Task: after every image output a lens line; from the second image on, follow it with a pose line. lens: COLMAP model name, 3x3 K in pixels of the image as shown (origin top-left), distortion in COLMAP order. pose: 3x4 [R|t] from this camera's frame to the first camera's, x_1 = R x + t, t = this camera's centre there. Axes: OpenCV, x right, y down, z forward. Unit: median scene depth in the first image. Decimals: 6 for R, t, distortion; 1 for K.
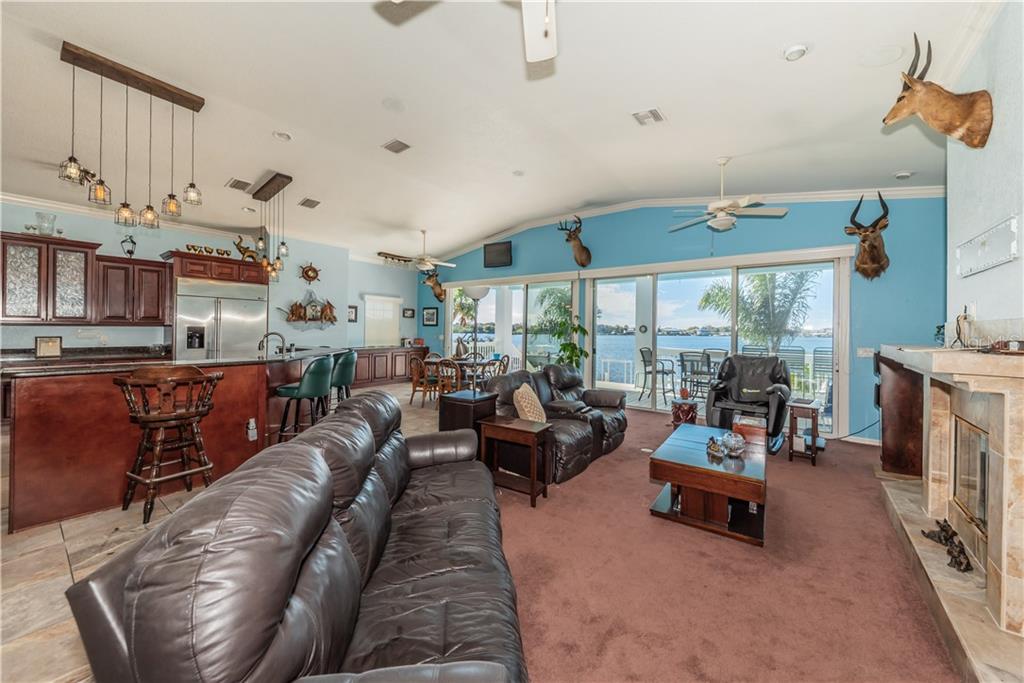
lens RADIAL K [[401.6, 0, 511.9], [0, 401.6, 332.8], [0, 0, 1]] dist [-0.000227, -0.000012]
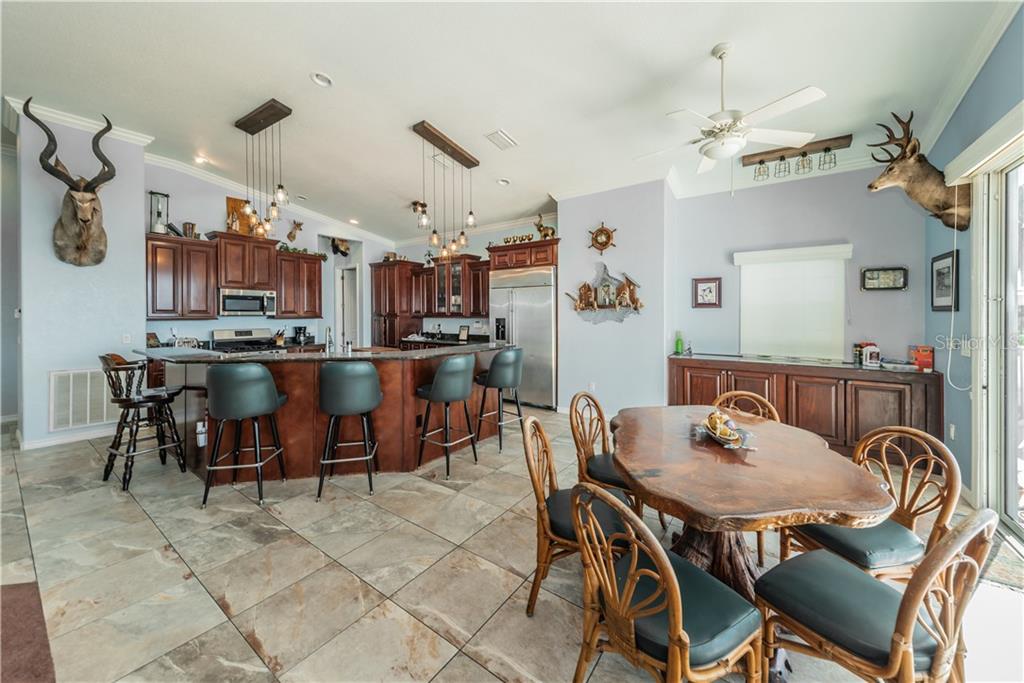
lens RADIAL K [[377.2, 0, 500.2], [0, 377.2, 314.8], [0, 0, 1]] dist [0.001470, 0.000135]
pose [[-0.005504, -0.011659, -0.999917, 0.132176], [-0.005533, 0.999917, -0.011629, -0.010699], [0.999970, 0.005468, -0.005568, 0.831040]]
